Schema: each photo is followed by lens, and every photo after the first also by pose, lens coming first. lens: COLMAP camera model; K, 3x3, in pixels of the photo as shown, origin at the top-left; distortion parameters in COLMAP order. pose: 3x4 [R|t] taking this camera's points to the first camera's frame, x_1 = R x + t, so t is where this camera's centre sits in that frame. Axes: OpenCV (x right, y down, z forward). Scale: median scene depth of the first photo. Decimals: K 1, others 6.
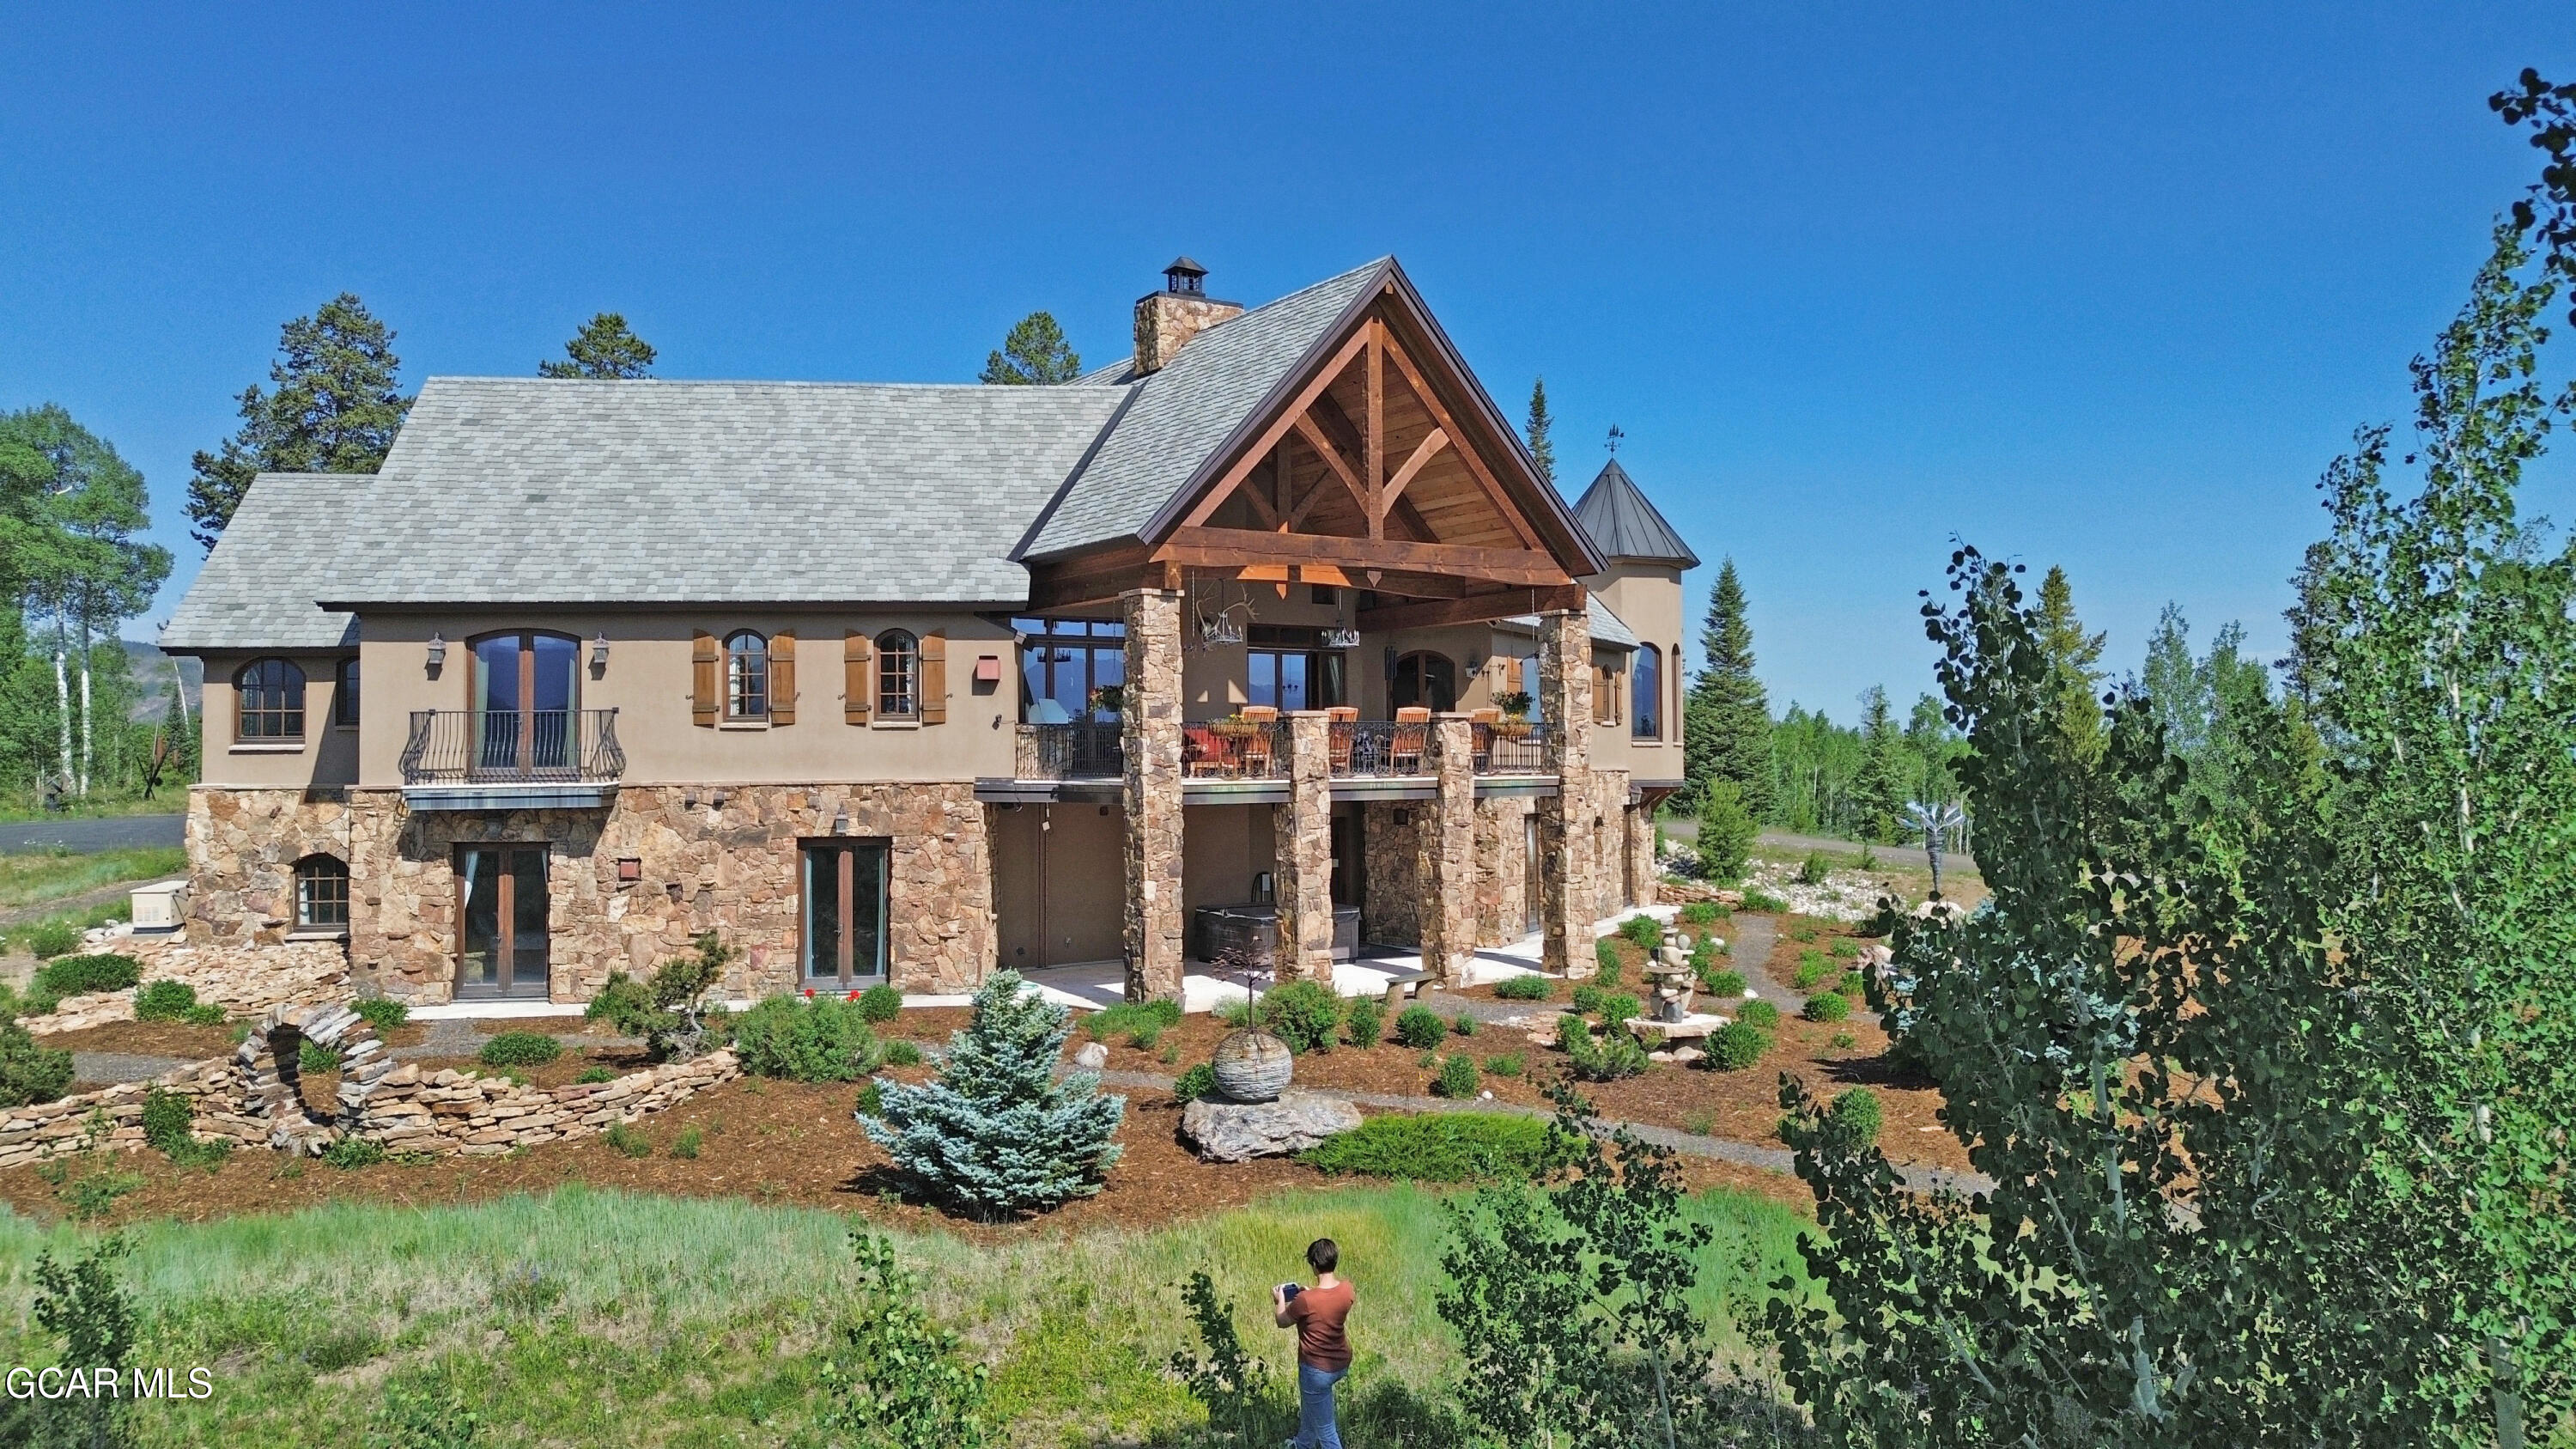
lens RADIAL K [[1784.5, 0, 1301.5], [0, 1784.5, 714.8], [0, 0, 1]] dist [0.085864, -0.003174]
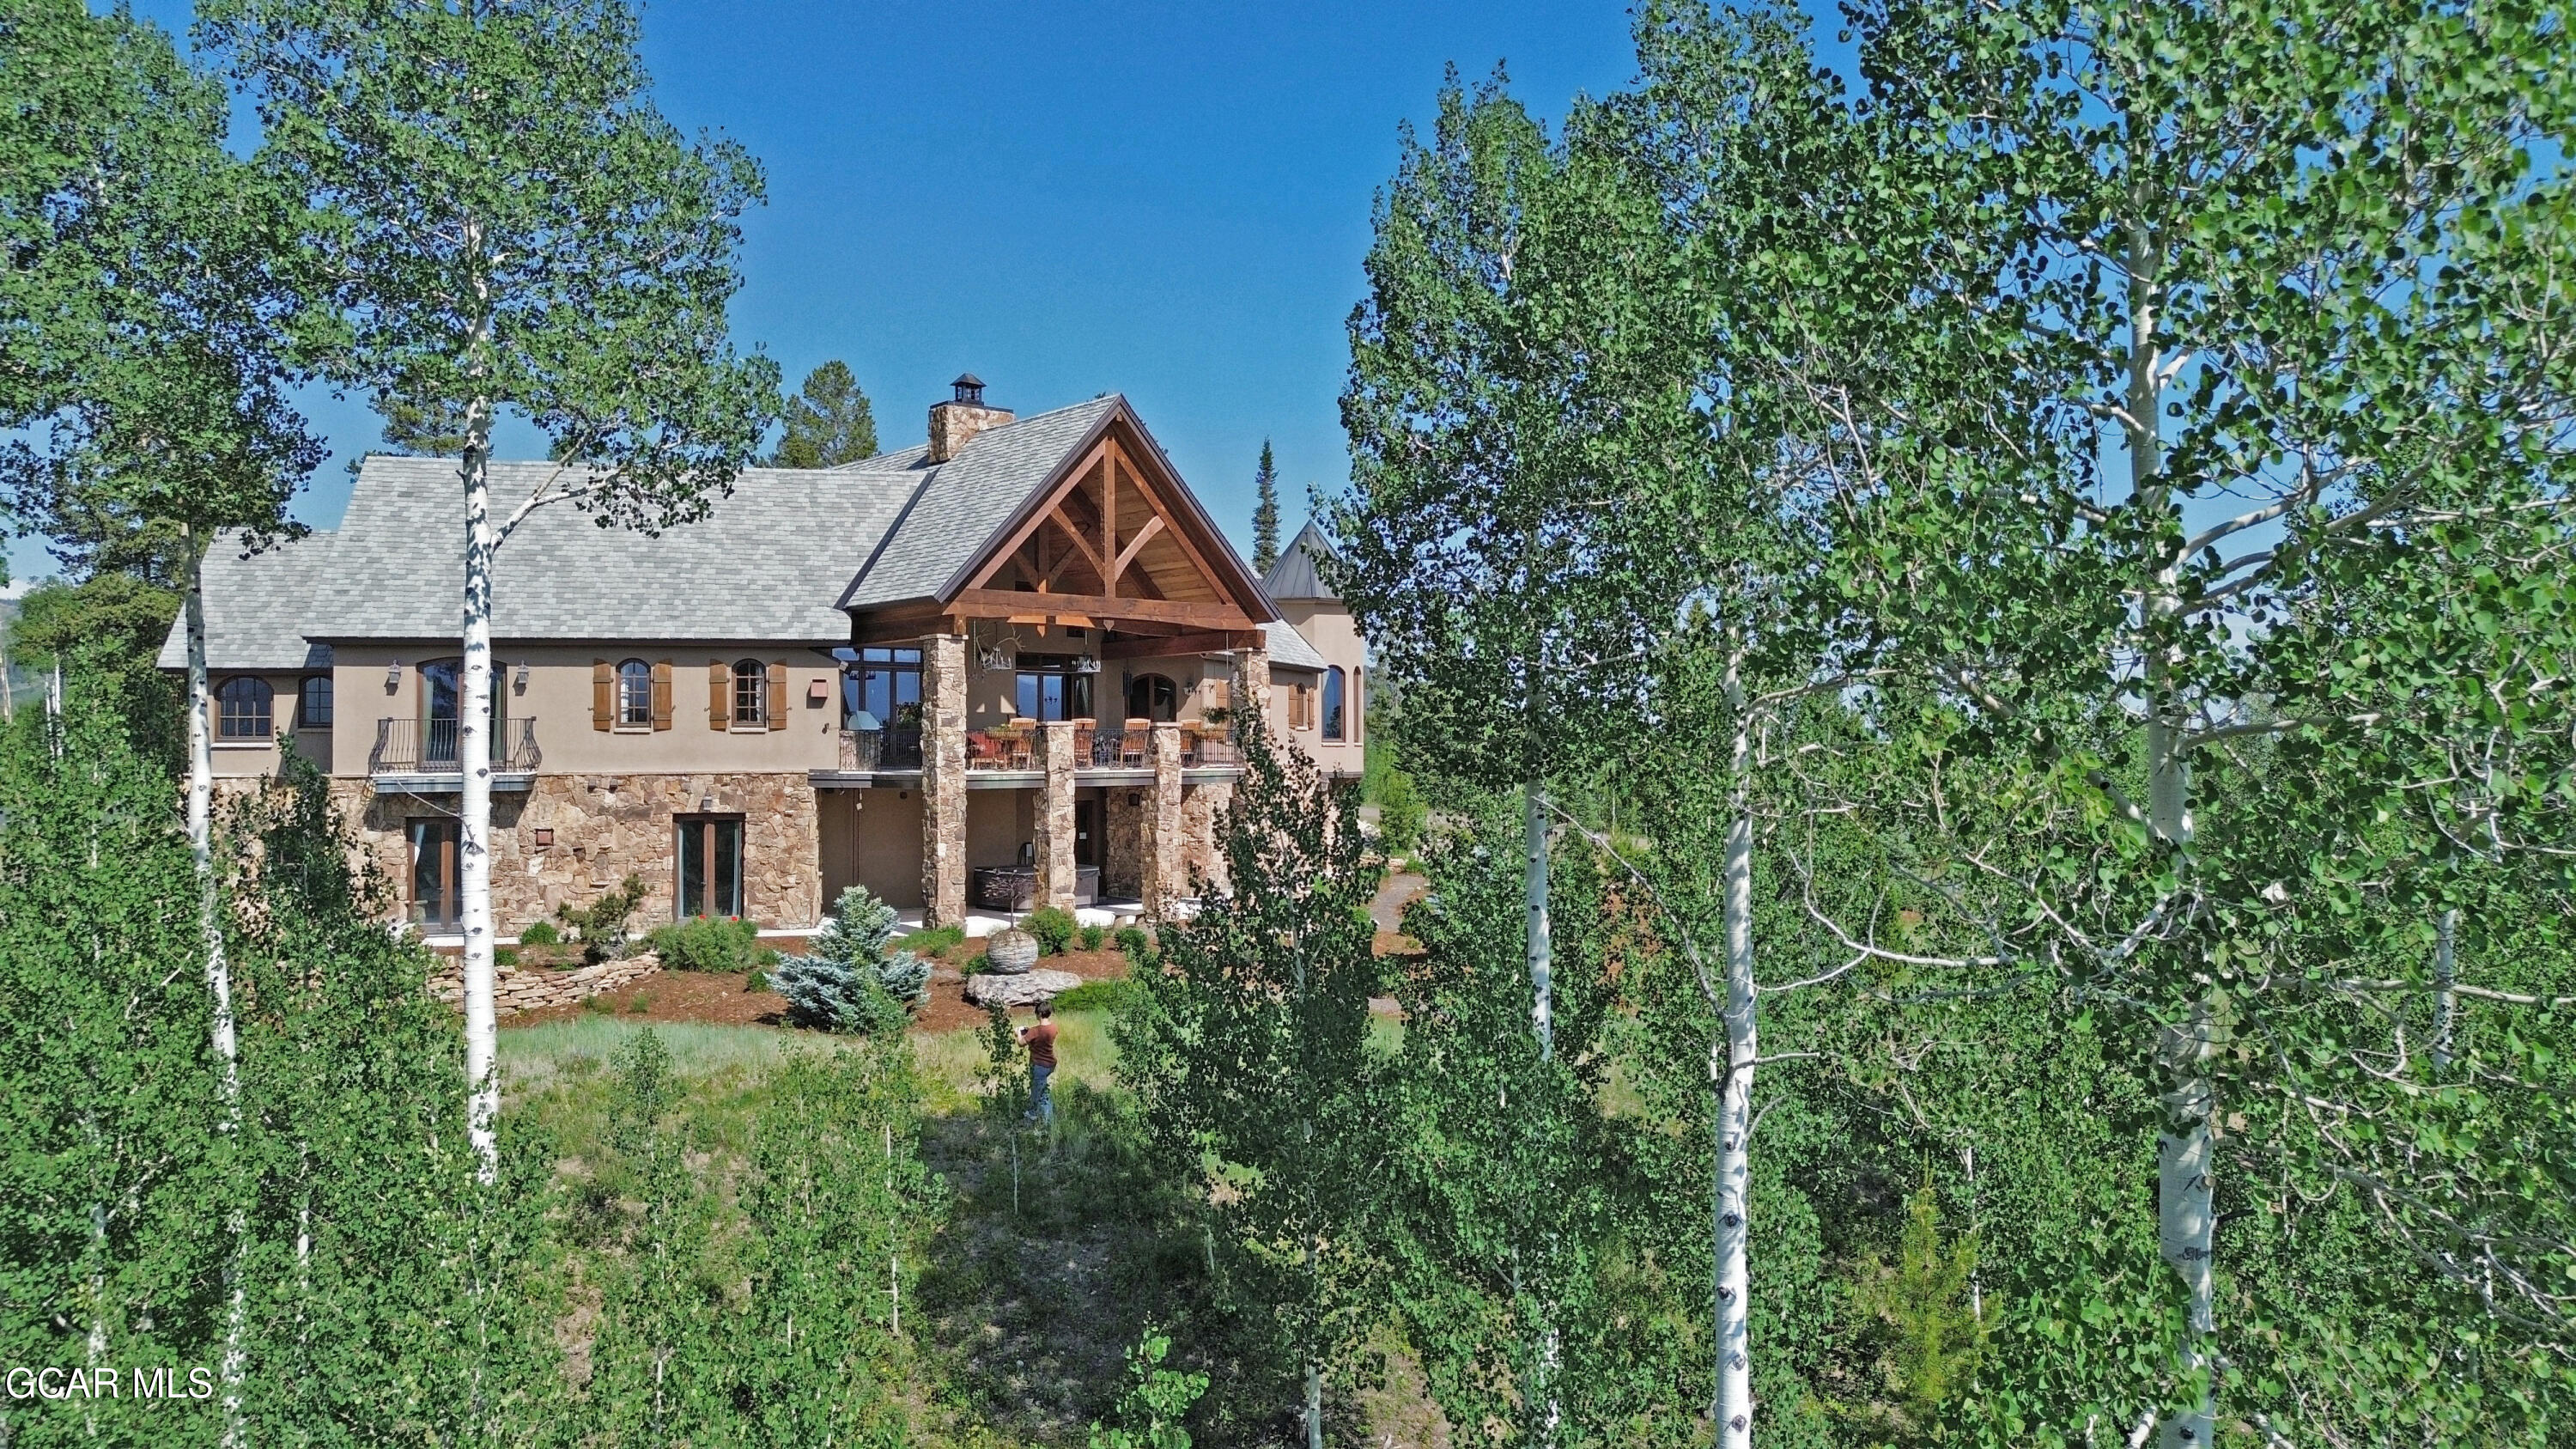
lens RADIAL K [[1784.5, 0, 1306.7], [0, 1784.5, 724.1], [0, 0, 1]] dist [0.085864, -0.003174]
pose [[0.992144, 0.005174, 0.124997, 0.021129], [-0.006182, 0.999951, 0.007676, -0.011956], [-0.124952, -0.008388, 0.992127, -0.397233]]
